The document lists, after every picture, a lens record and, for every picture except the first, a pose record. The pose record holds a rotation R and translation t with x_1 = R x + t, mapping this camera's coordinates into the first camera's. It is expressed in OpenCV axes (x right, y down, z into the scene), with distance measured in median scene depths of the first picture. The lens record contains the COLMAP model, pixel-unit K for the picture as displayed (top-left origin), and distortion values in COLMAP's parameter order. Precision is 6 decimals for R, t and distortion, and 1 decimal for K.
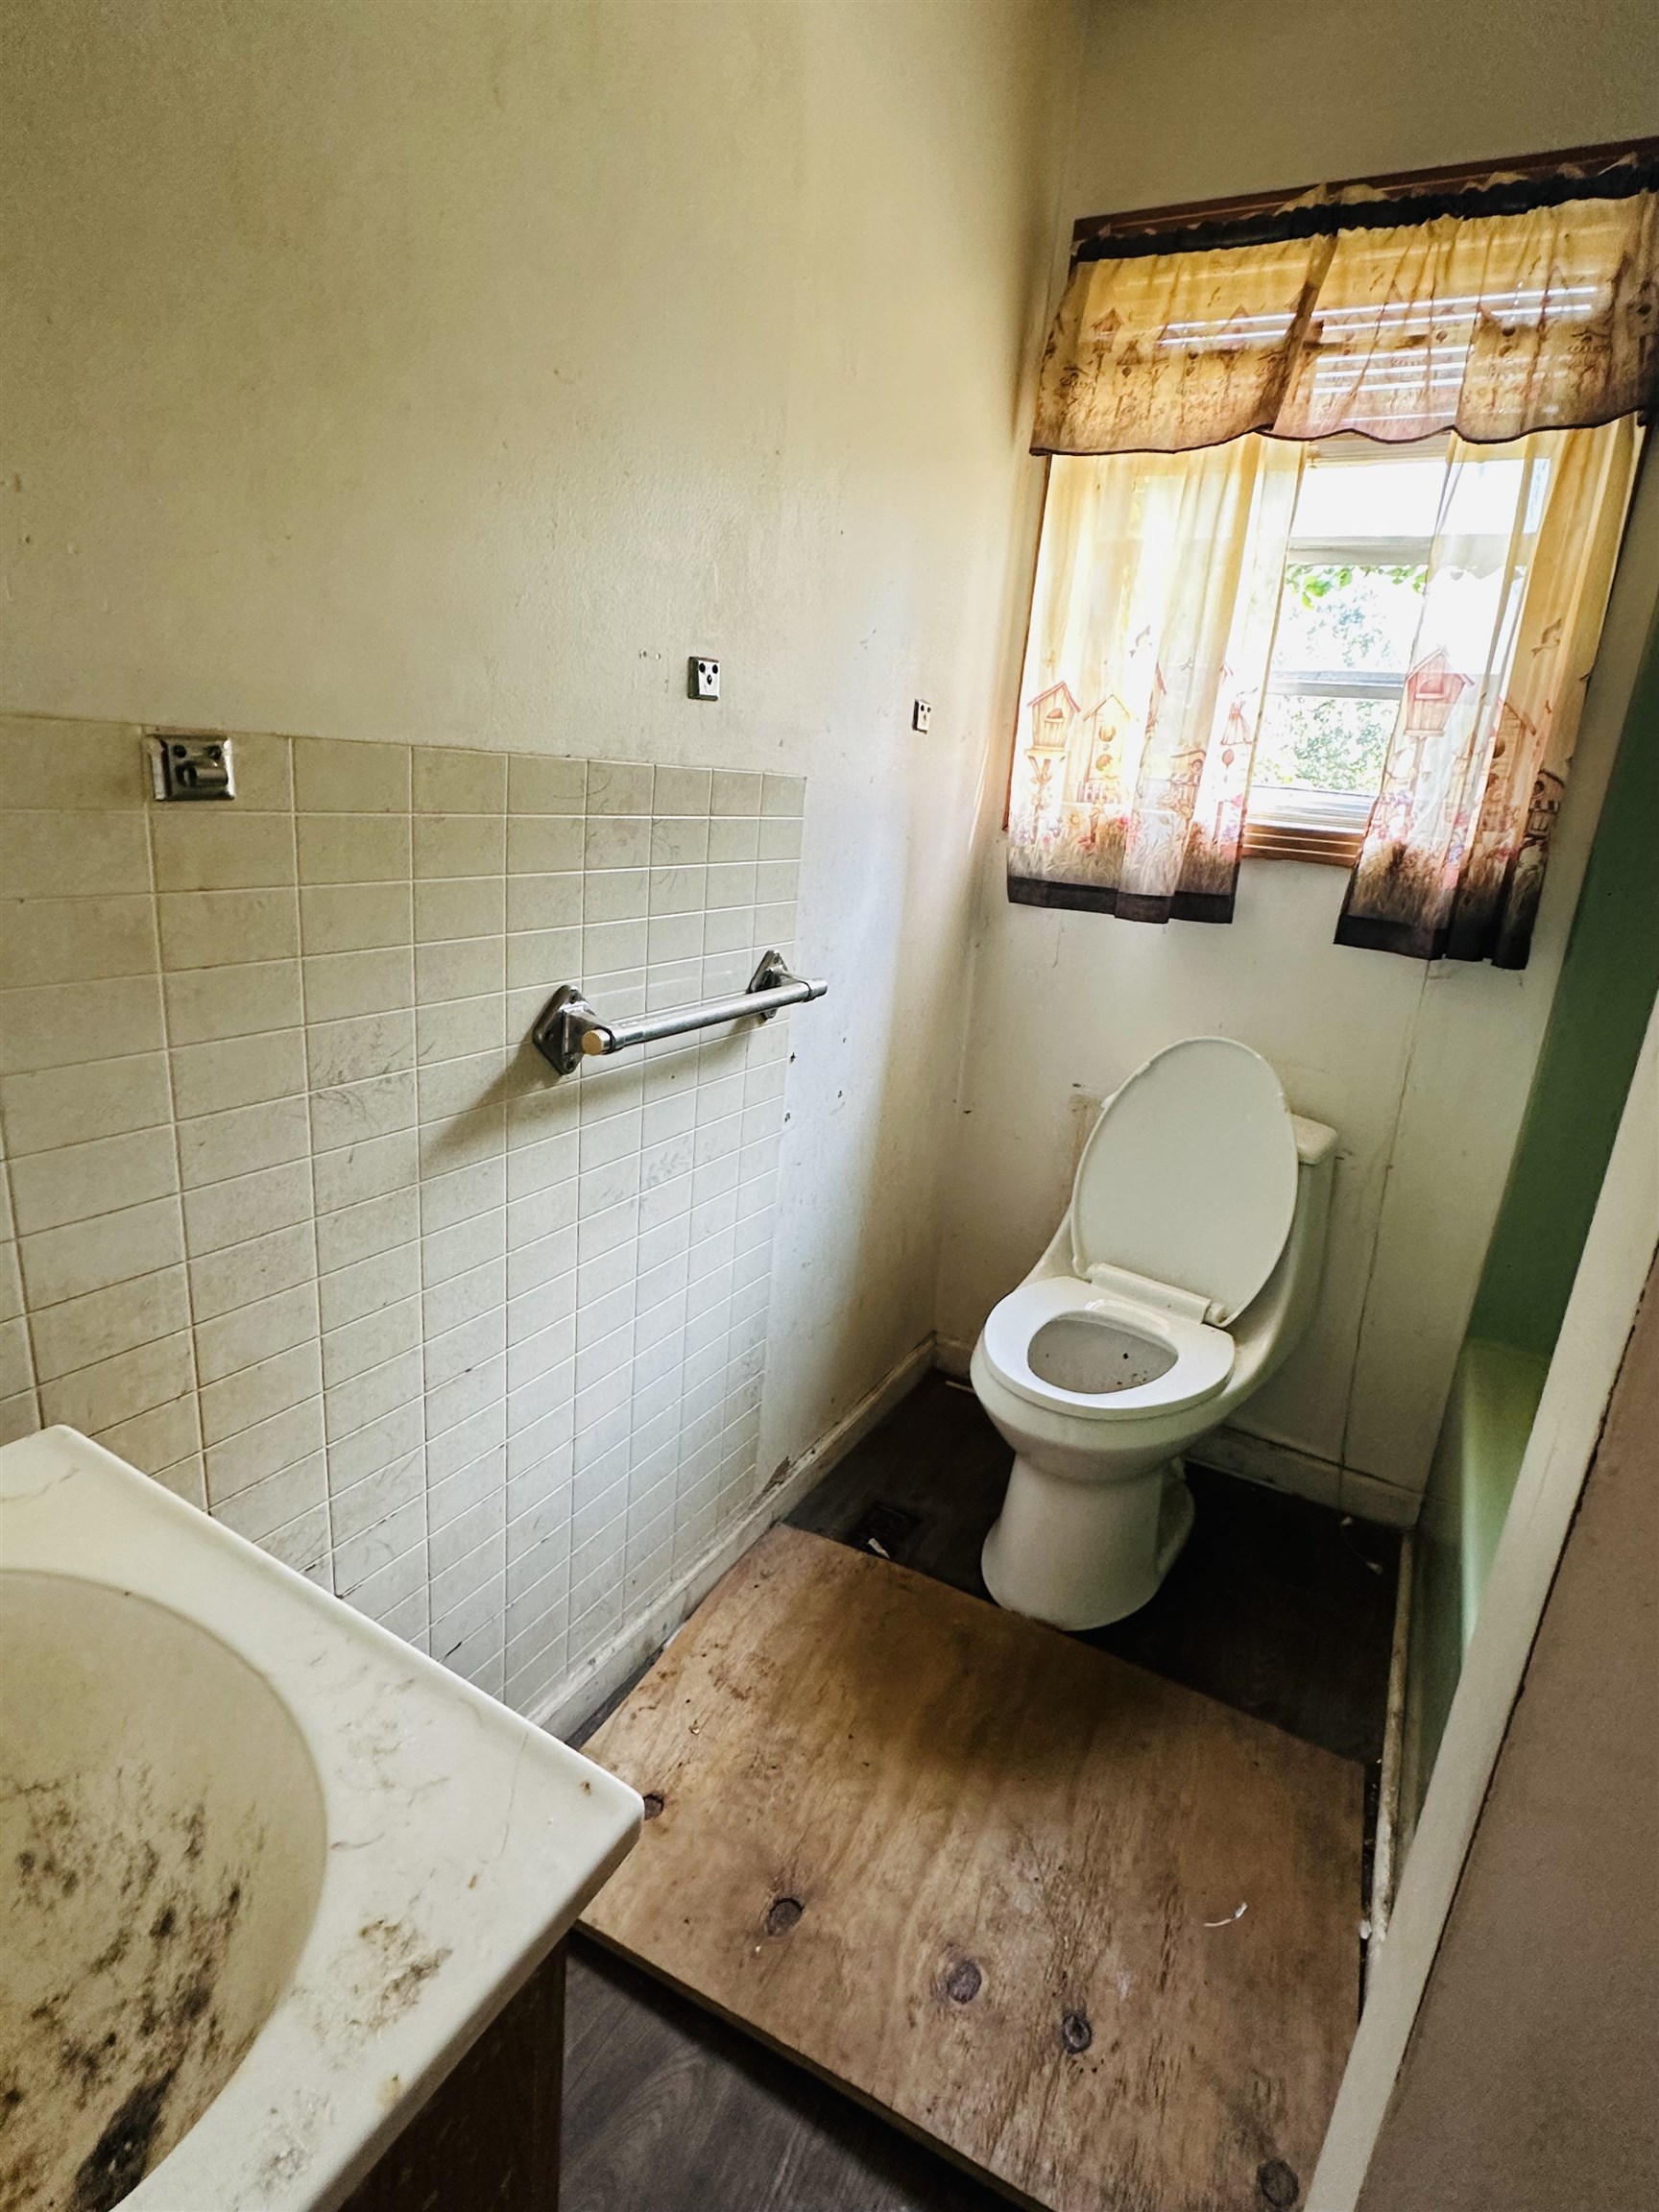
lens RADIAL K [[1135.7, 0, 832.3], [0, 1135.7, 1104.5], [0, 0, 1]] dist [-0.001280, -0.000017]
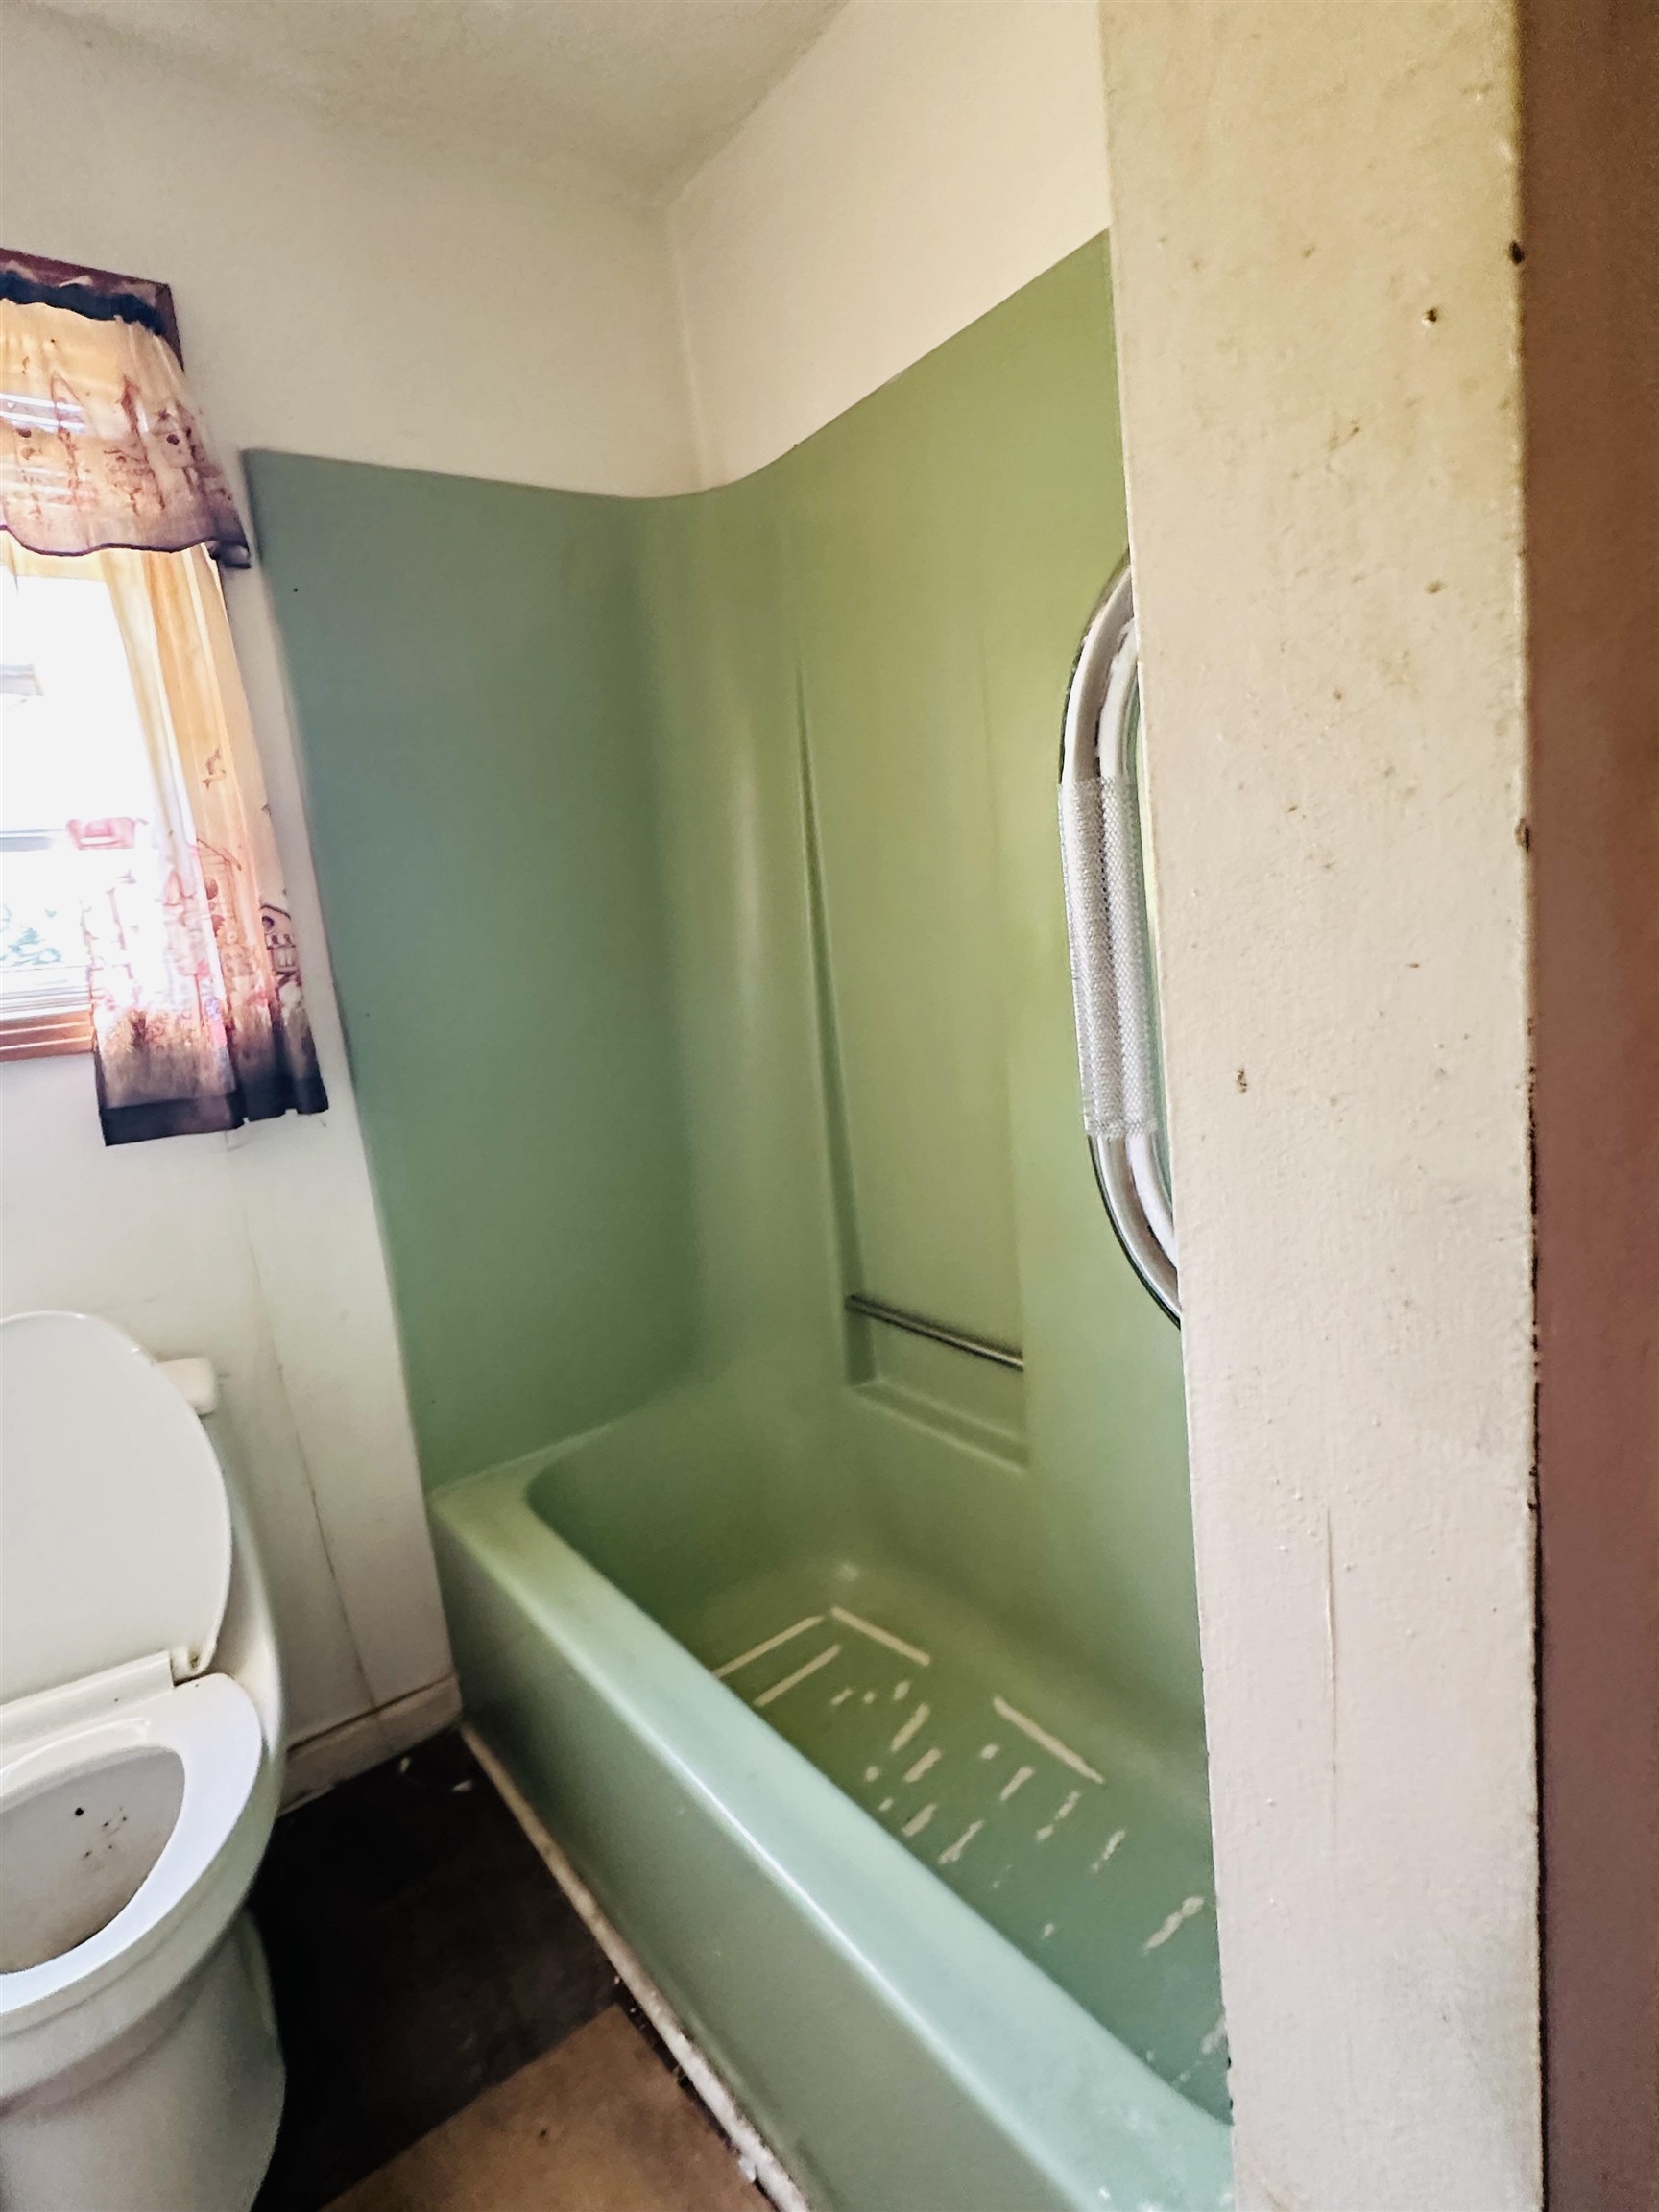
lens RADIAL K [[1135.7, 0, 825.7], [0, 1135.7, 1092.6], [0, 0, 1]] dist [-0.001280, -0.000017]
pose [[0.411949, -0.260957, 0.873040, -0.033138], [0.388350, 0.917022, 0.090859, -0.058710], [-0.824307, 0.301616, 0.479109, 0.218255]]
